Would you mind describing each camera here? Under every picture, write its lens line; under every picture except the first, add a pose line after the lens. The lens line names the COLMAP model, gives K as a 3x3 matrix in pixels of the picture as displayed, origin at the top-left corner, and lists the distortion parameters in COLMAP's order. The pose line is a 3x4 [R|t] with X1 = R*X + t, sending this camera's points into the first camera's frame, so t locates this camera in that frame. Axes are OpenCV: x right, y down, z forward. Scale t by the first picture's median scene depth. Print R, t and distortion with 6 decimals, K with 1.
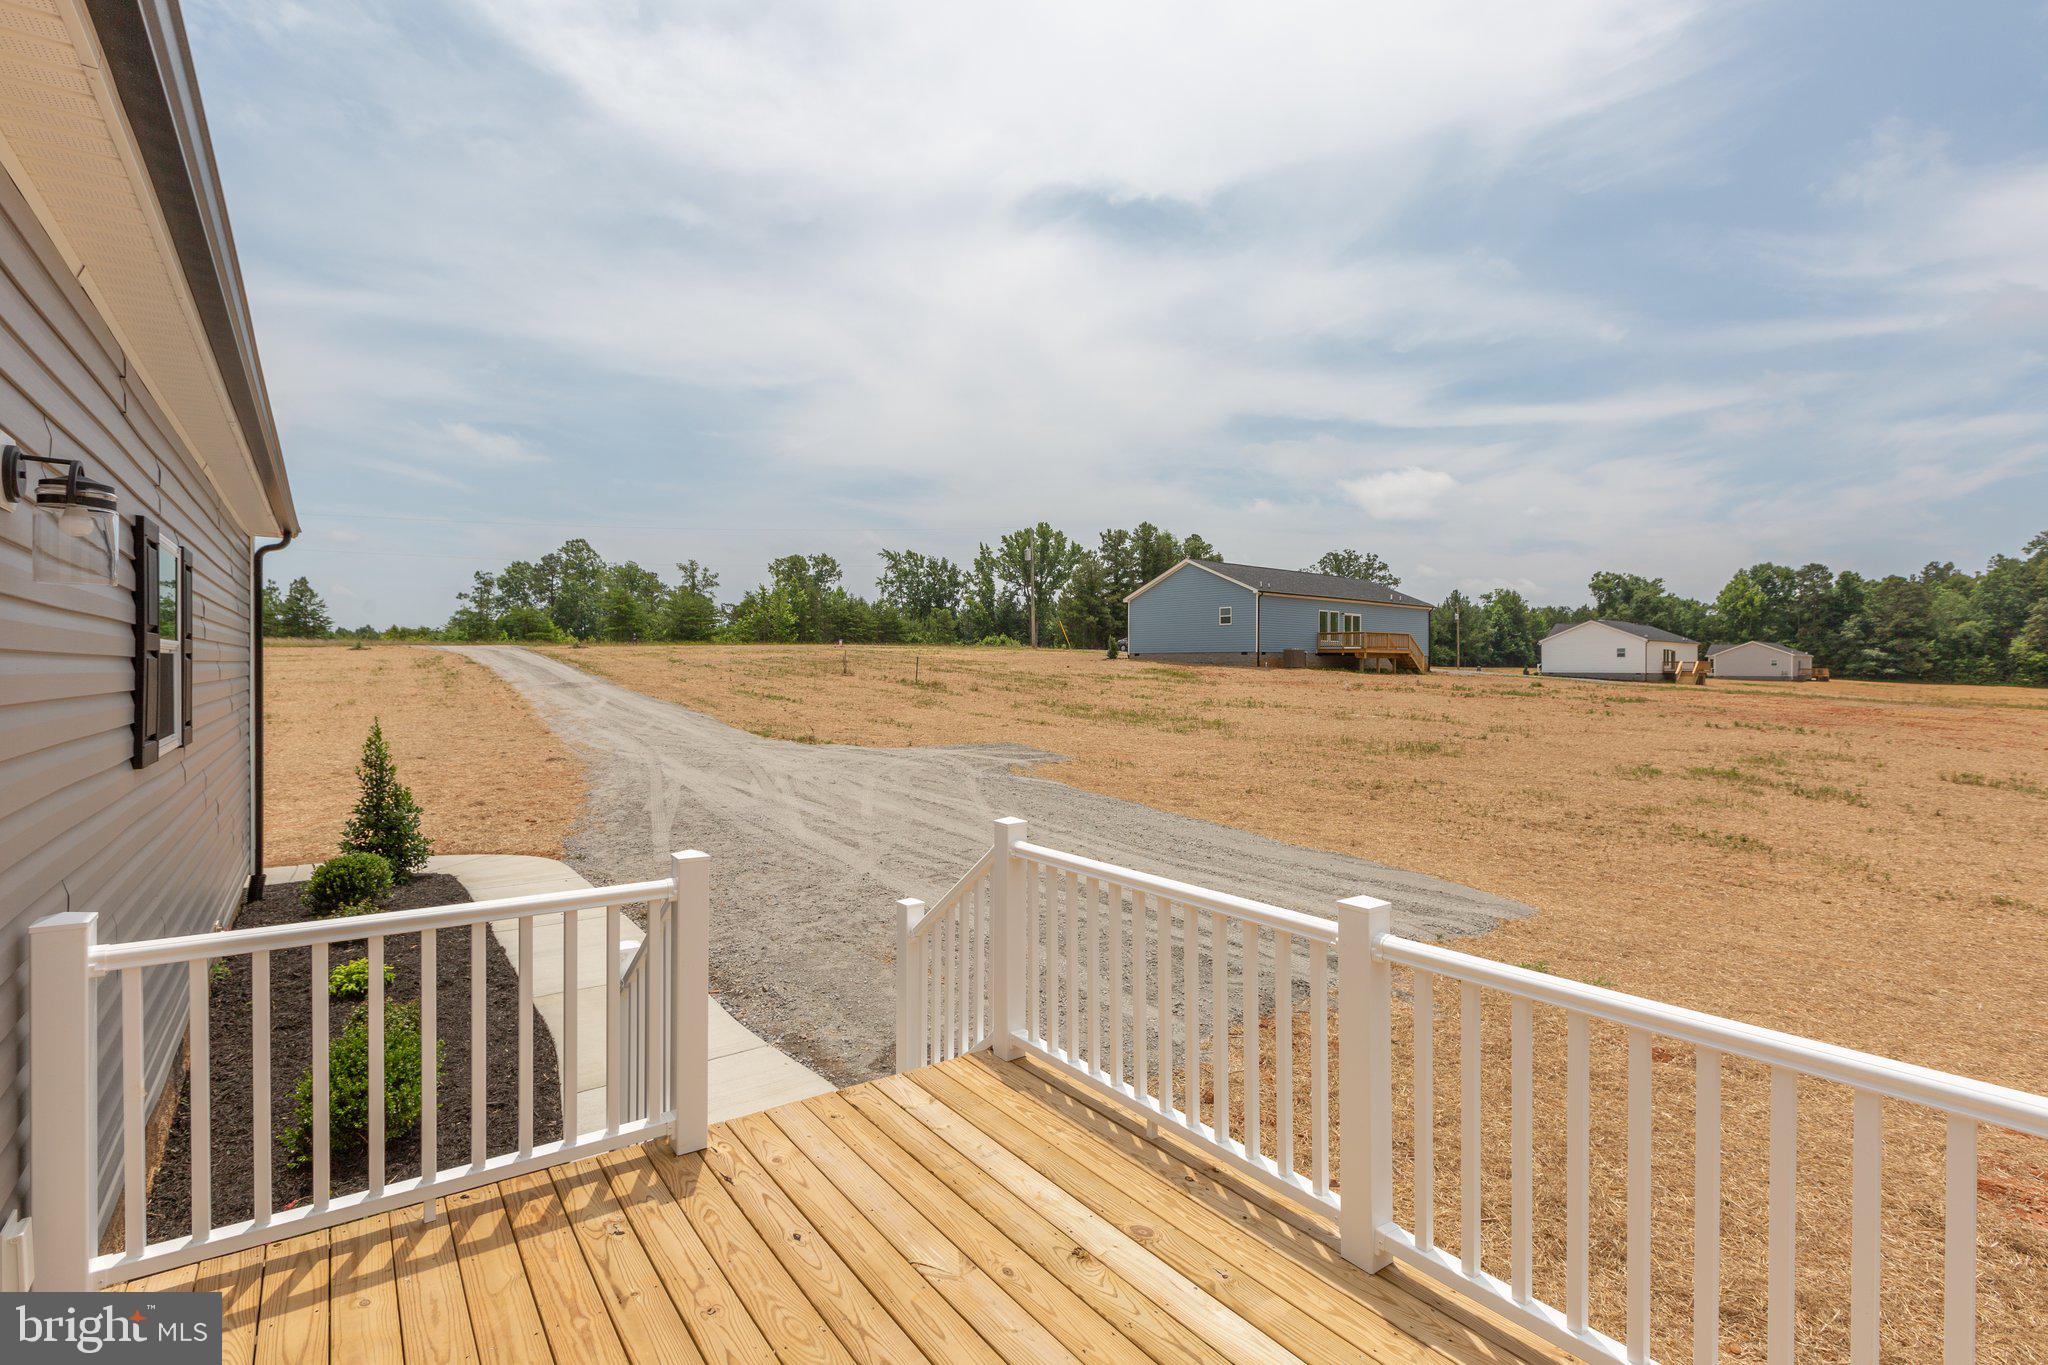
lens RADIAL K [[953.9, 0, 1024.0], [0, 953.9, 682.5], [0, 0, 1]] dist [0.001500, 0.000059]
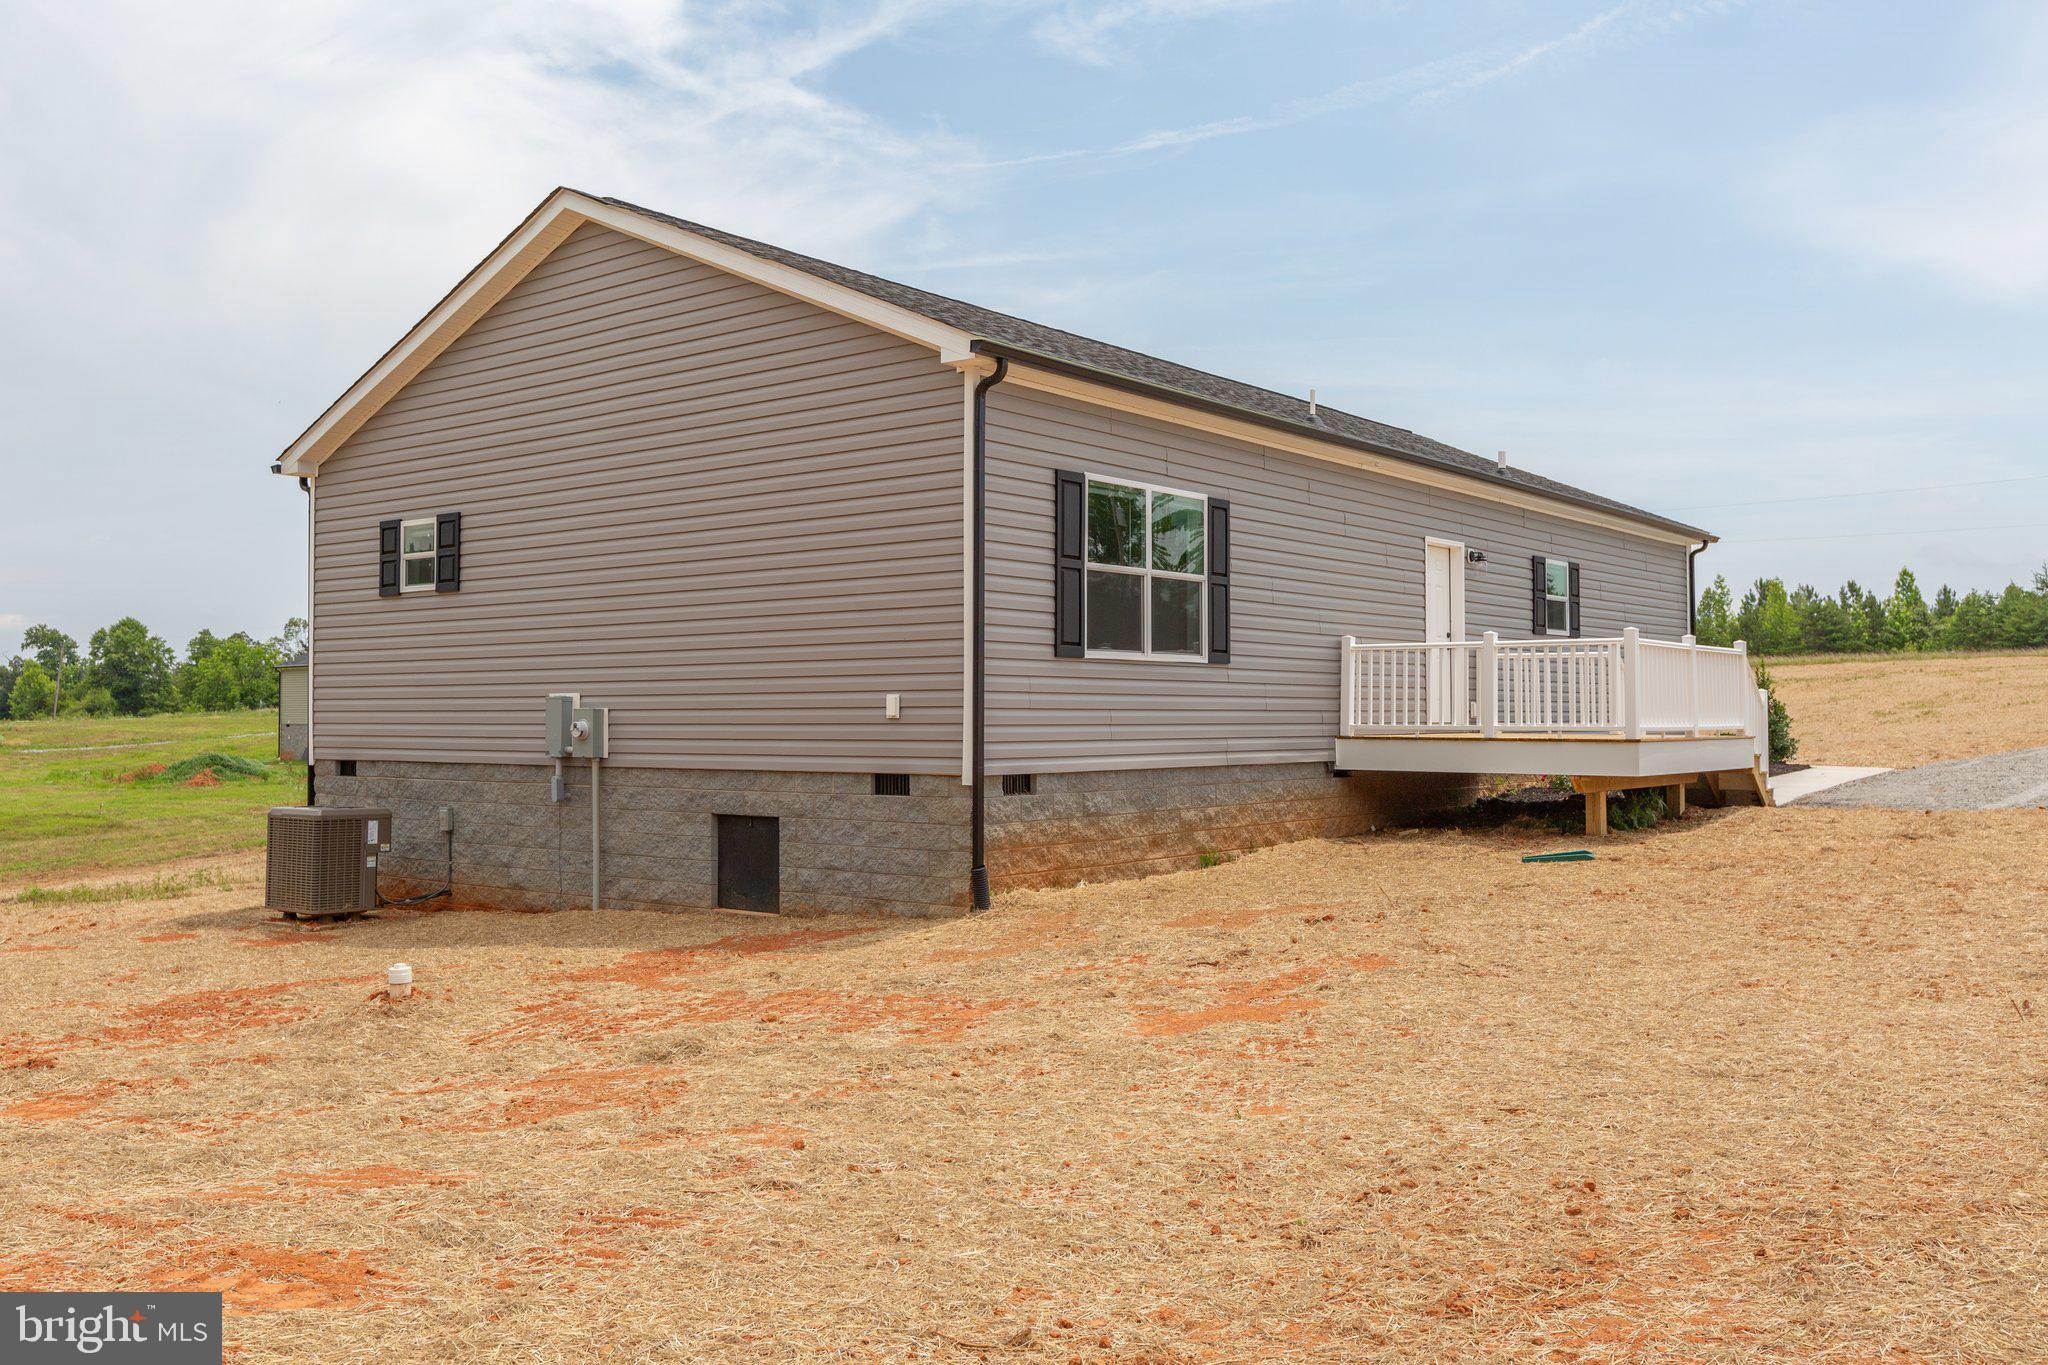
lens RADIAL K [[1720.0, 0, 1018.6], [0, 1720.0, 640.9], [0, 0, 1]] dist [-0.002310, 0.009478]
pose [[0.278307, -0.046734, -0.959354, 0.306095], [-0.010328, 0.998612, -0.051643, 0.031868], [0.960437, 0.024280, 0.277439, -0.169165]]
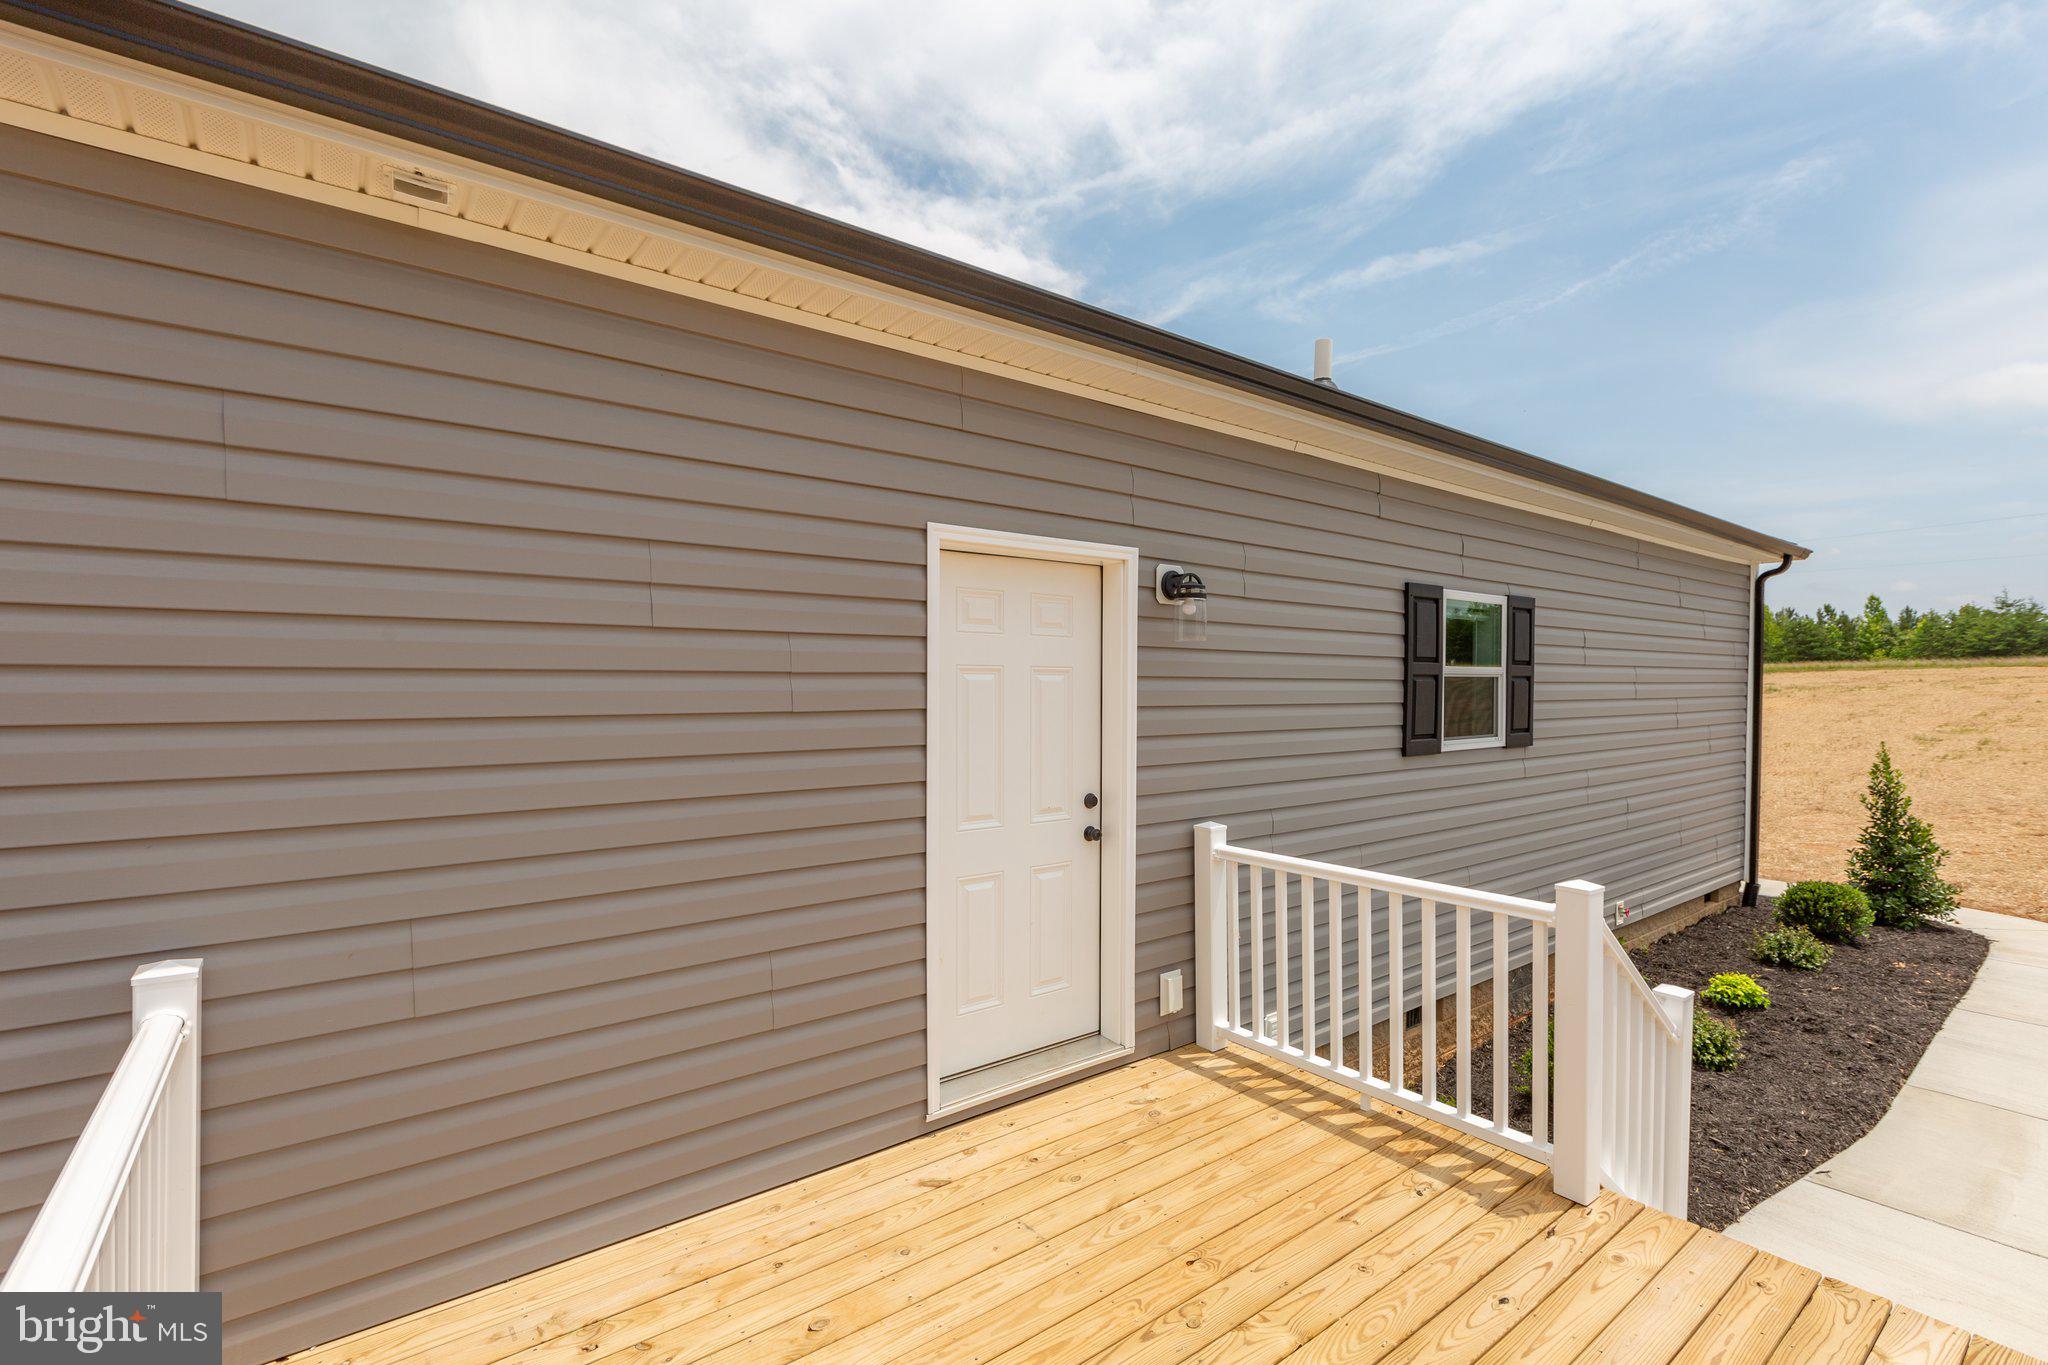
lens RADIAL K [[922.6, 0, 1024.1], [0, 922.6, 663.5], [0, 0, 1]] dist [0.002389, 0.000157]
pose [[0.032641, -0.030810, -0.998992, 0.033772], [-0.013740, 0.999416, -0.031272, 0.000147], [0.999373, 0.014747, 0.032199, 0.025950]]
